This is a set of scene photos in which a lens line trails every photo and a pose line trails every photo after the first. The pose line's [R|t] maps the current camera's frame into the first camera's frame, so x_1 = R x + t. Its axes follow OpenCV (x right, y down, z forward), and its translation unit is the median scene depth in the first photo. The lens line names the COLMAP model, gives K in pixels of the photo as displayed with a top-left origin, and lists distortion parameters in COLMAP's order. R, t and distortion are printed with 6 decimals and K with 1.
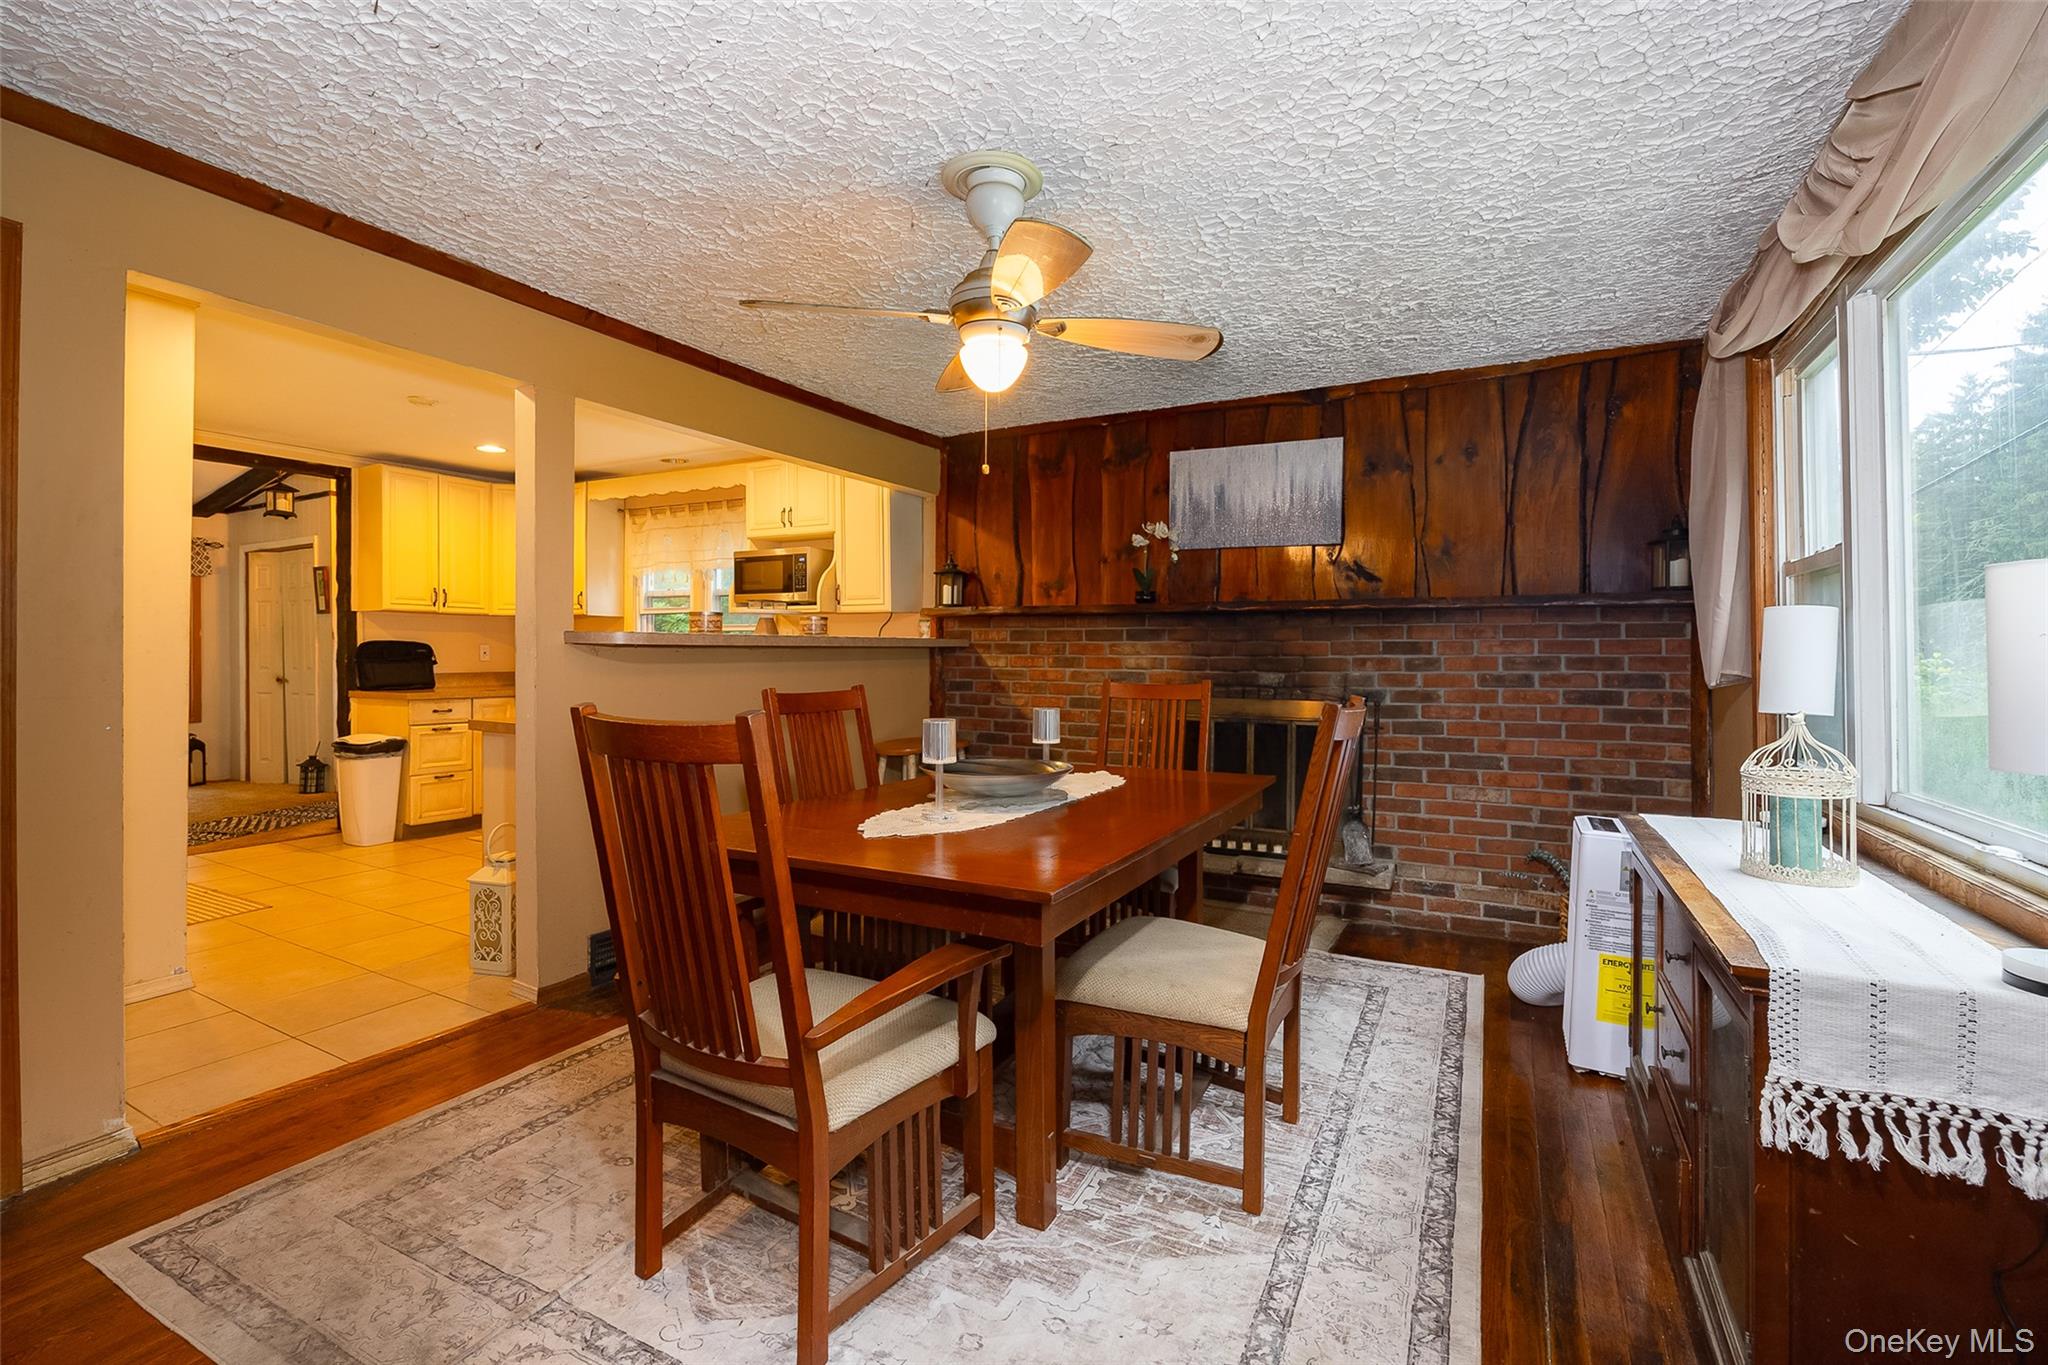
lens RADIAL K [[892.6, 0, 1028.1], [0, 892.6, 656.9], [0, 0, 1]] dist [-0.001242, -0.000045]
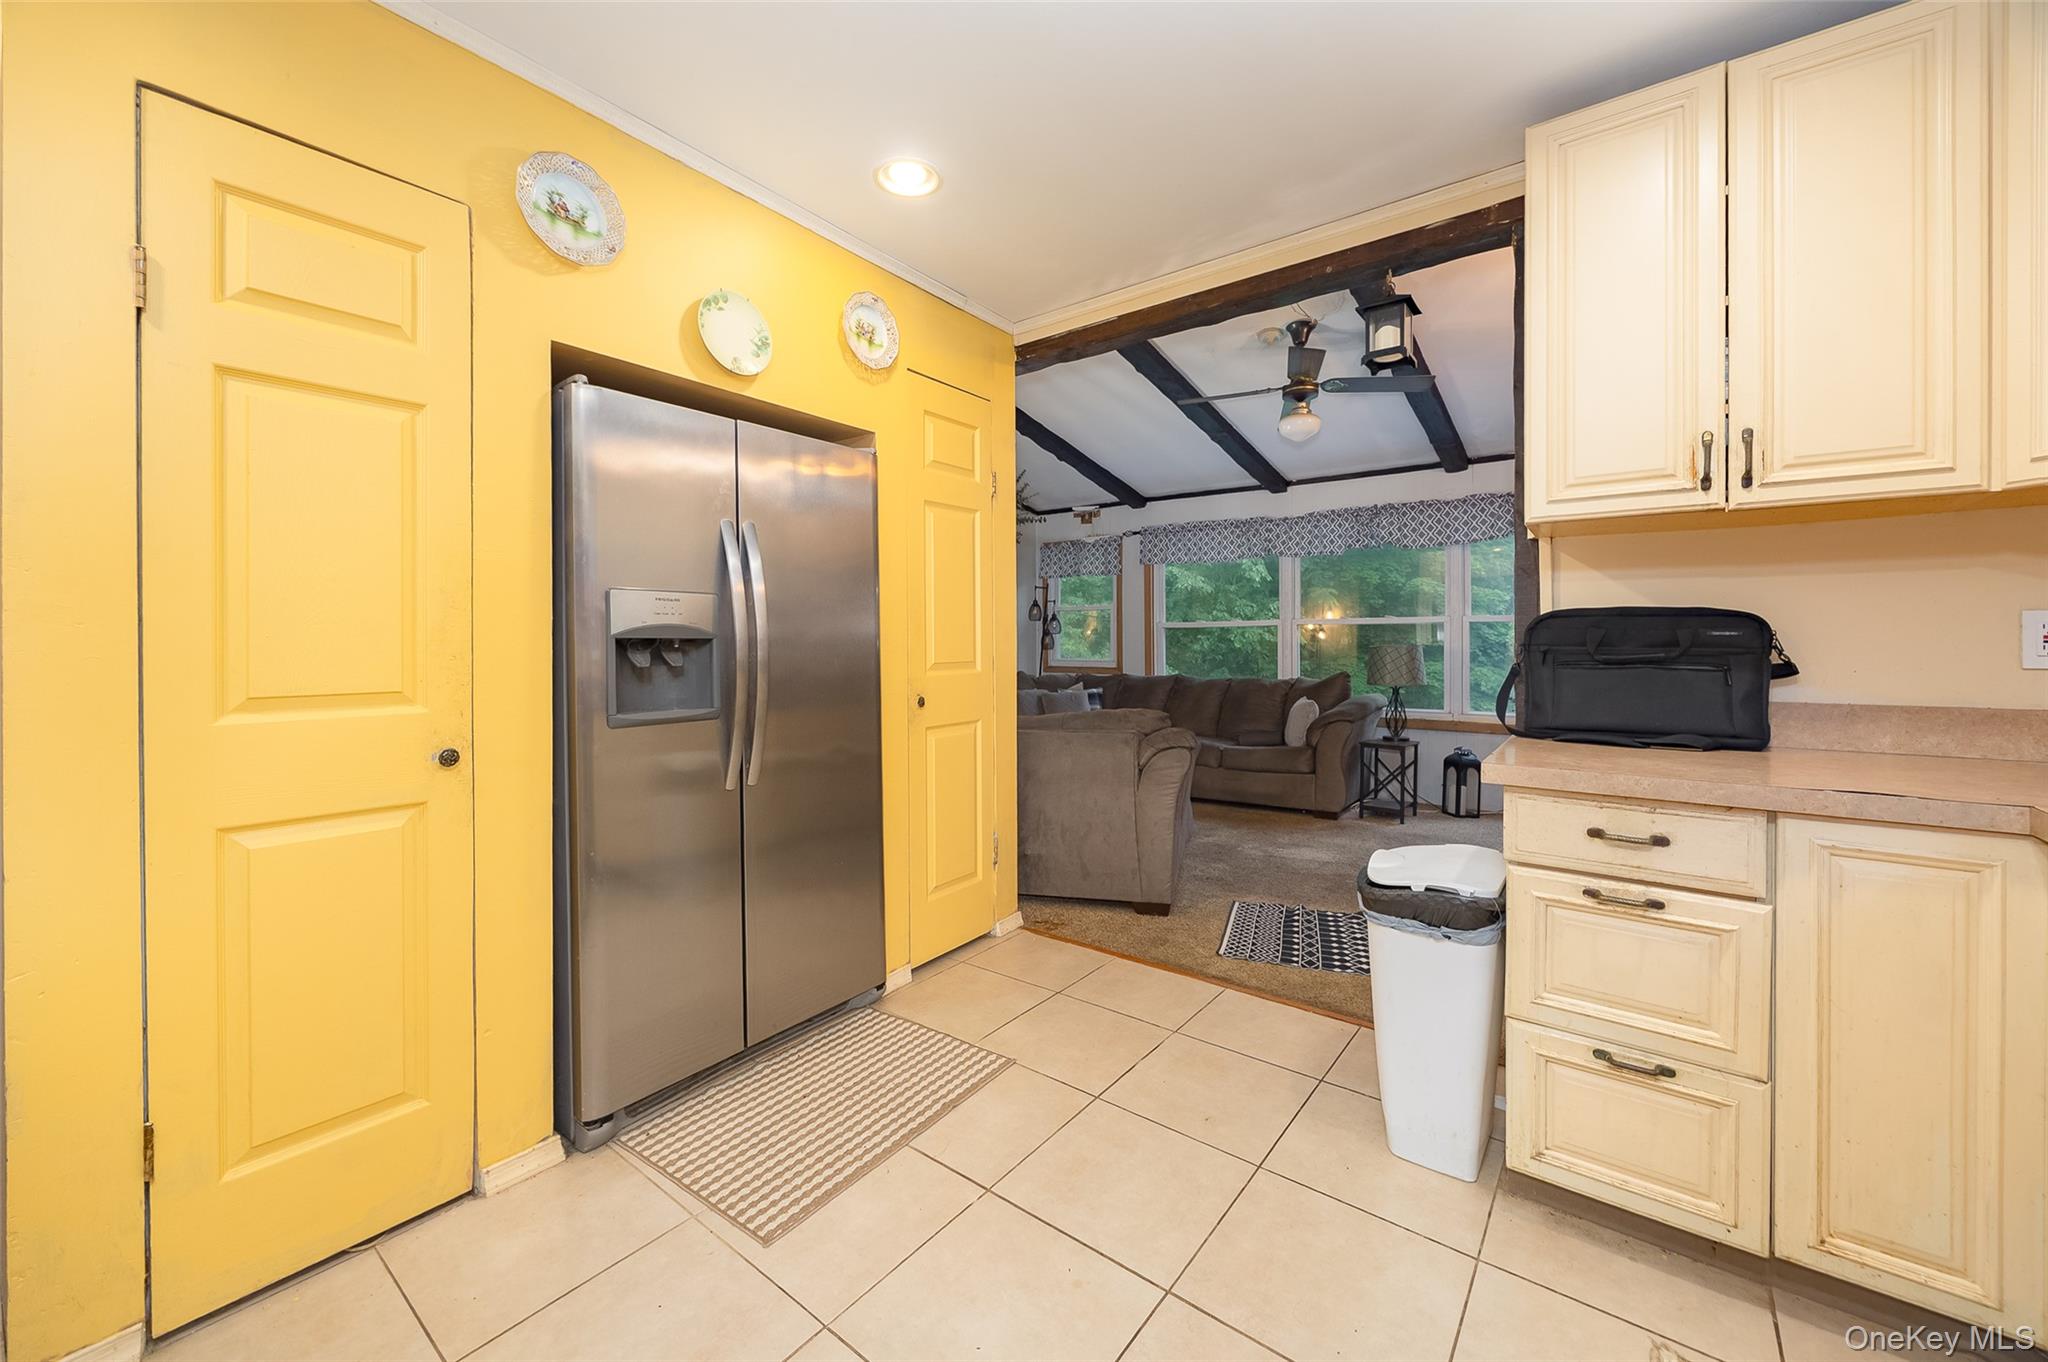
lens RADIAL K [[801.5, 0, 1015.0], [0, 801.5, 647.8], [0, 0, 1]] dist [-0.000087, 0.000062]
pose [[-0.190699, 0.004749, -0.981637, -0.374365], [0.001568, 0.999988, 0.004533, -0.004021], [0.981647, -0.000675, -0.190704, 0.887387]]
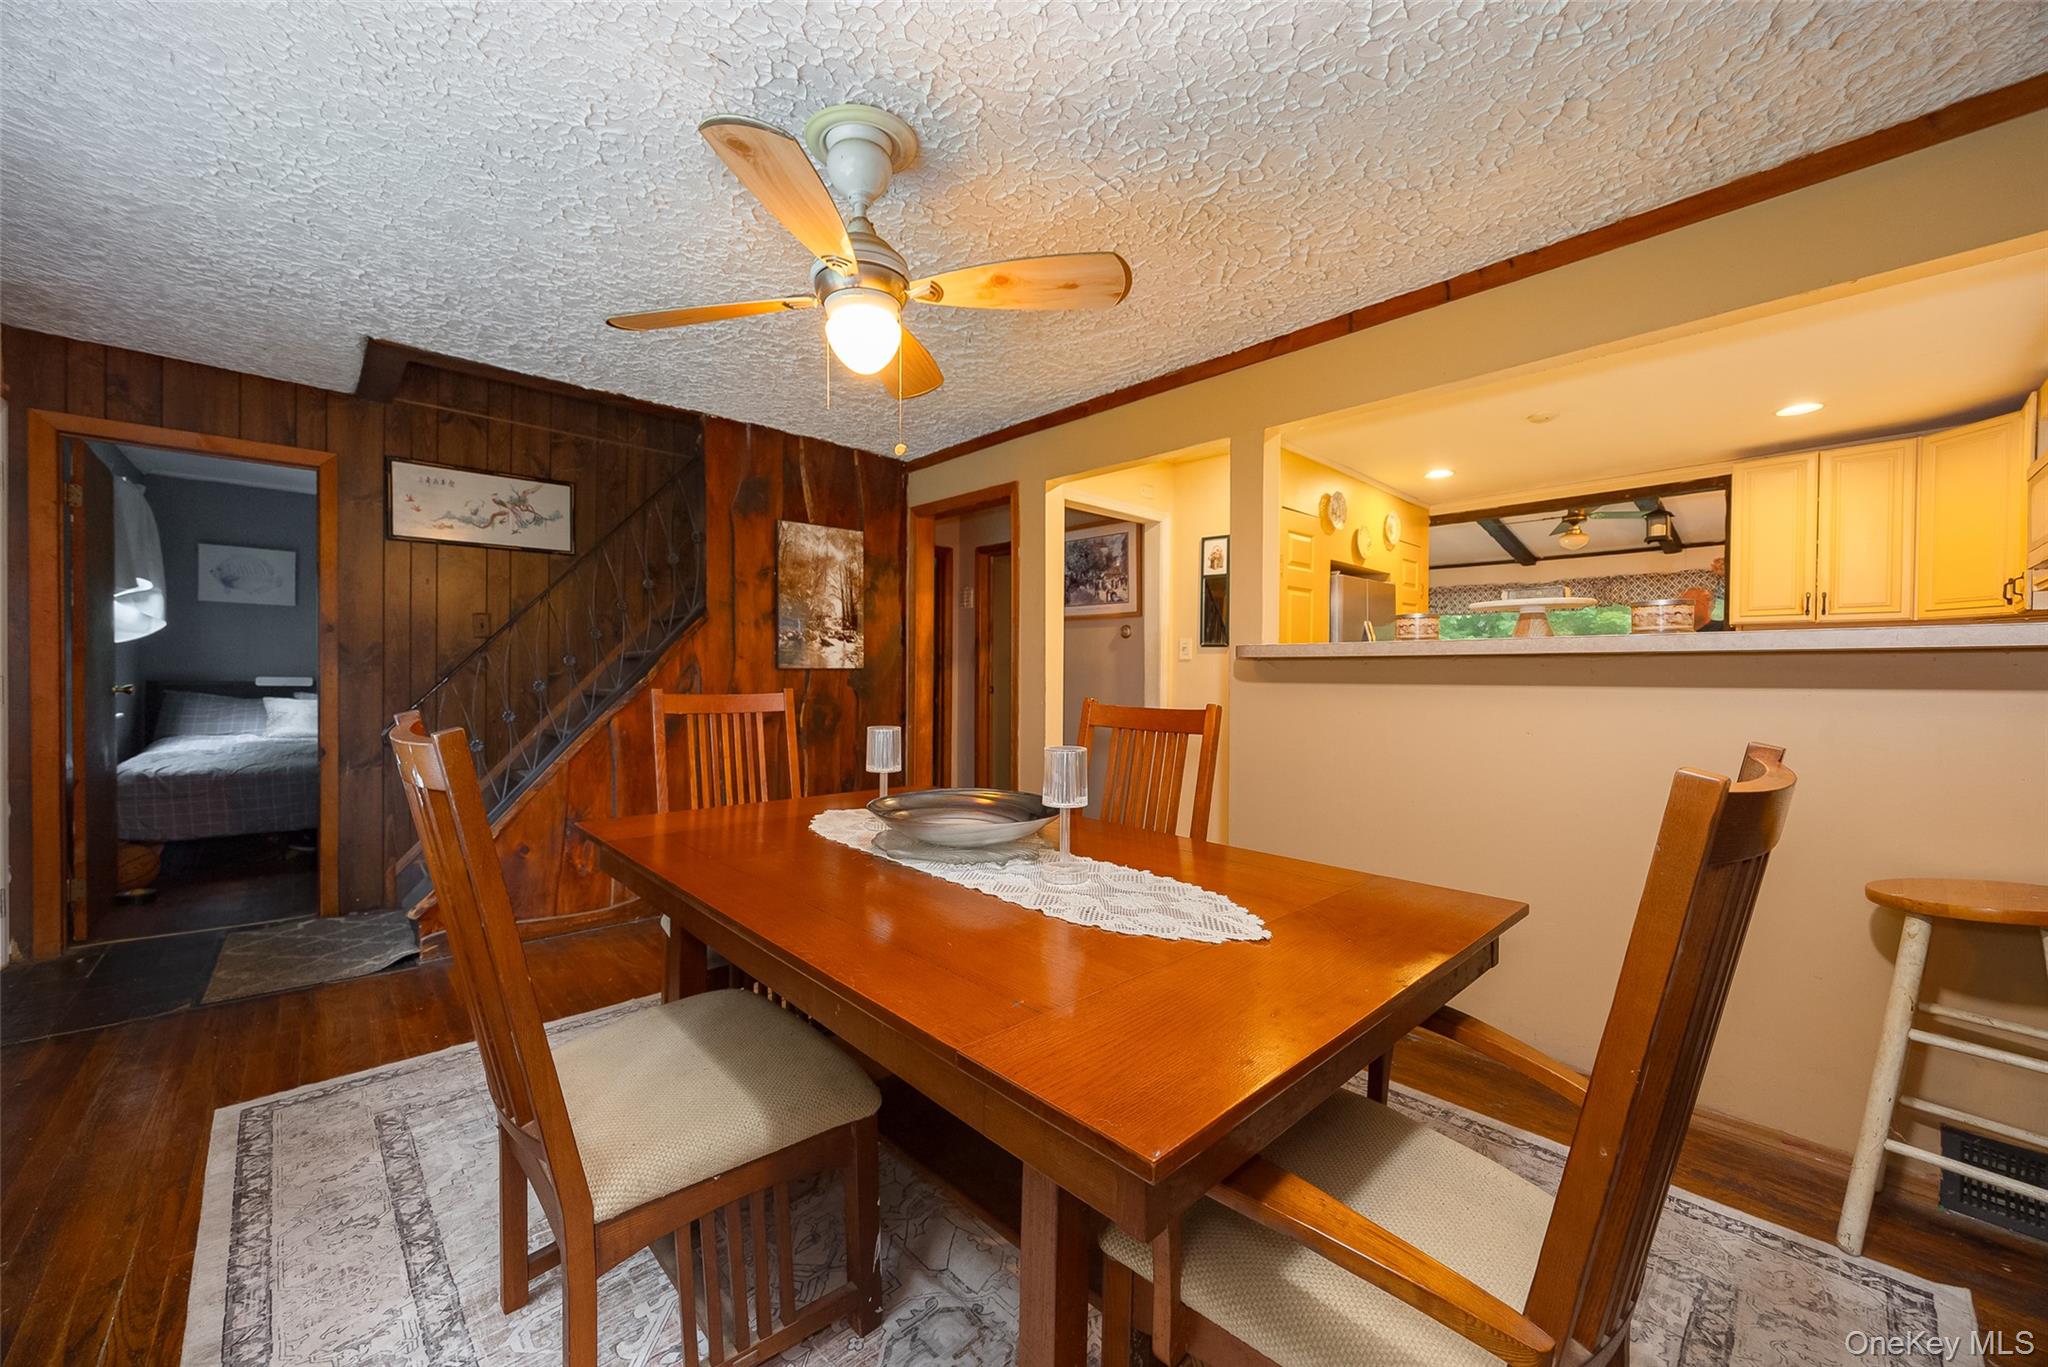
lens RADIAL K [[797.1, 0, 1024.0], [0, 797.1, 683.5], [0, 0, 1]] dist [-0.003803, -0.000331]
pose [[-0.342268, 0.006065, -0.939583, 0.289937], [-0.006265, 0.999942, 0.008737, 0.004565], [0.939582, 0.008877, -0.342210, 0.623911]]
